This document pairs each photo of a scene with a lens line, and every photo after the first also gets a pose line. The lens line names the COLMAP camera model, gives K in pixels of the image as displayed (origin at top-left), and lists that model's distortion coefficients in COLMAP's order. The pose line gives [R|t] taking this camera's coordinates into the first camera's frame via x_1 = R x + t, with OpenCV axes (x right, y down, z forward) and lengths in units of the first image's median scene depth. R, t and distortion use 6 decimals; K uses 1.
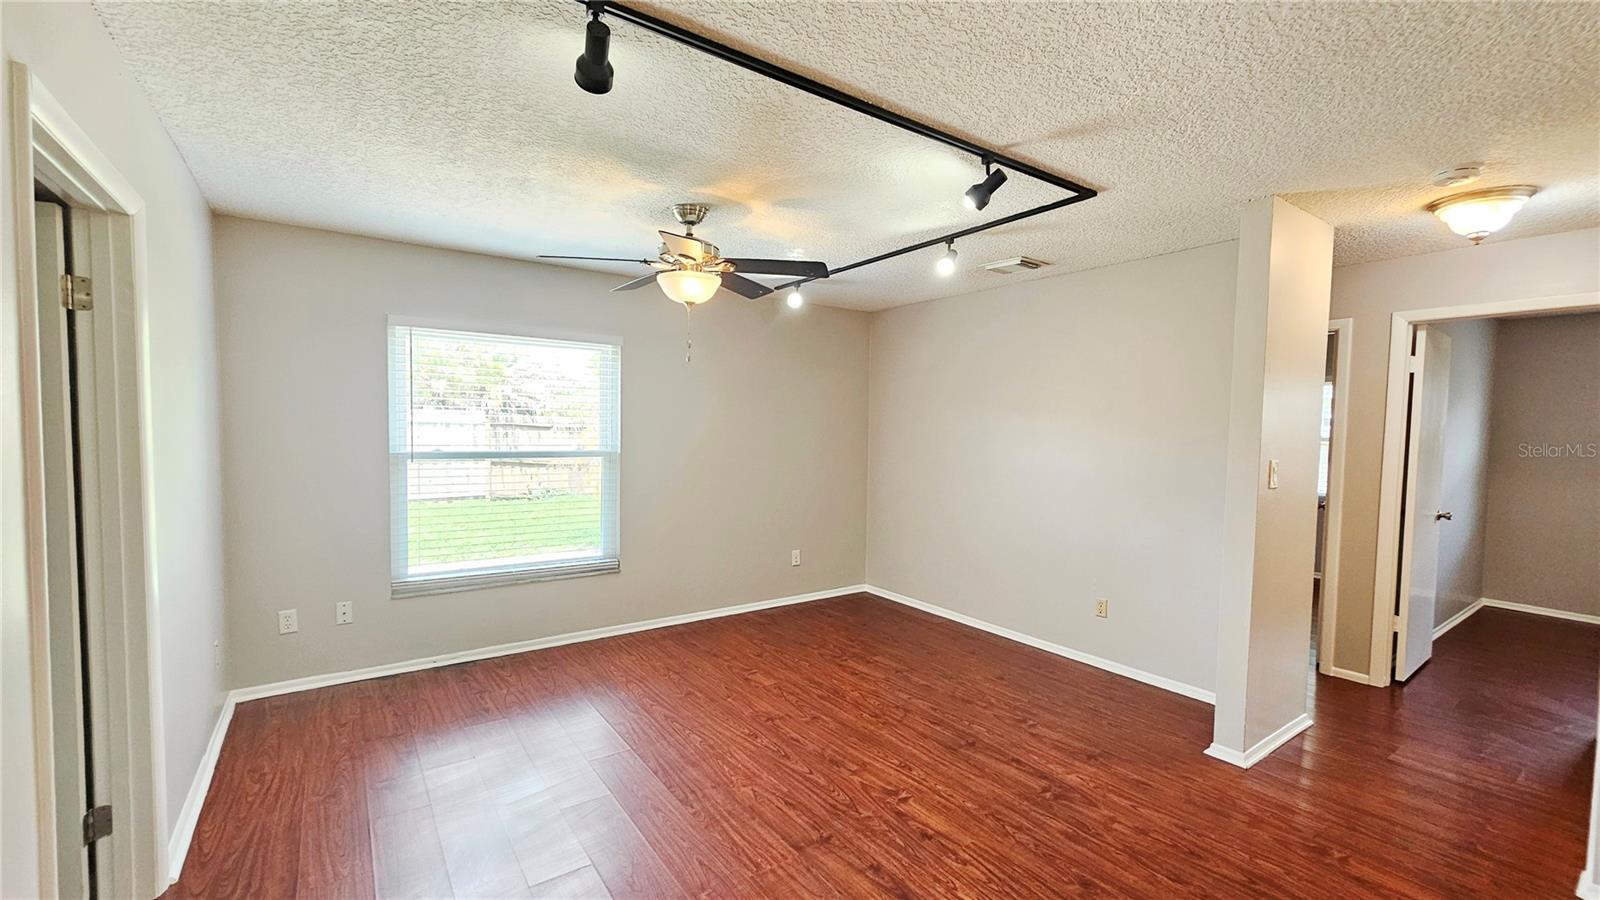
lens RADIAL K [[653.2, 0, 796.0], [0, 653.2, 448.1], [0, 0, 1]] dist [0.000708, -0.000482]
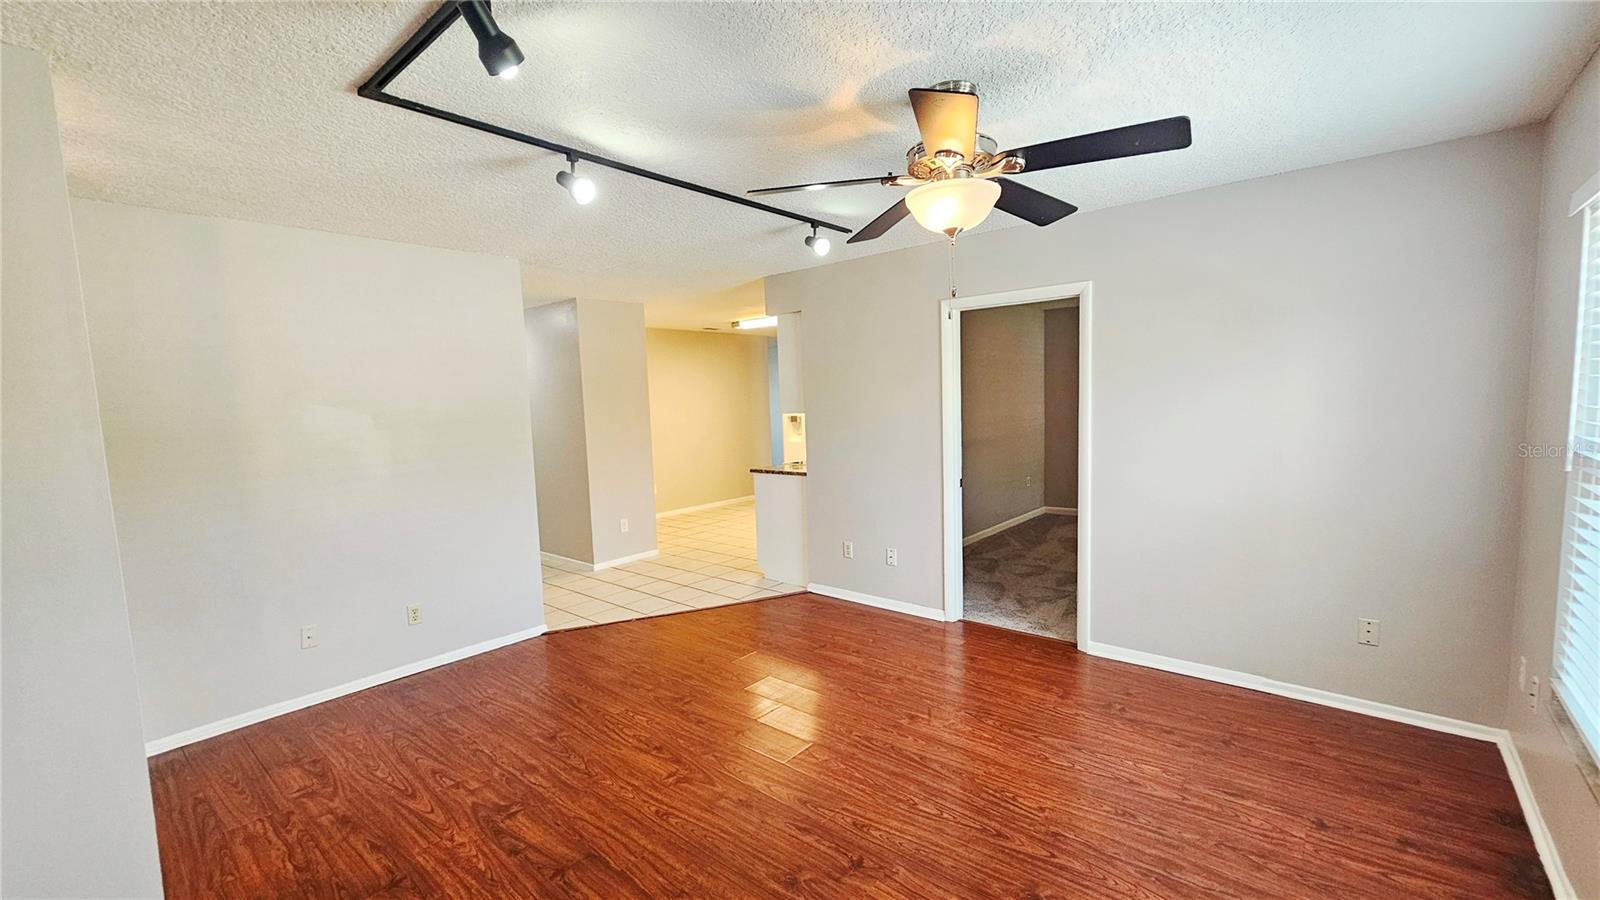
lens RADIAL K [[653.2, 0, 802.1], [0, 653.2, 451.4], [0, 0, 1]] dist [0.000708, -0.000482]
pose [[-0.966851, 0.039636, -0.252248, 0.192372], [0.009652, 0.992846, 0.119011, -0.084786], [0.255161, 0.112632, -0.960316, 1.857449]]
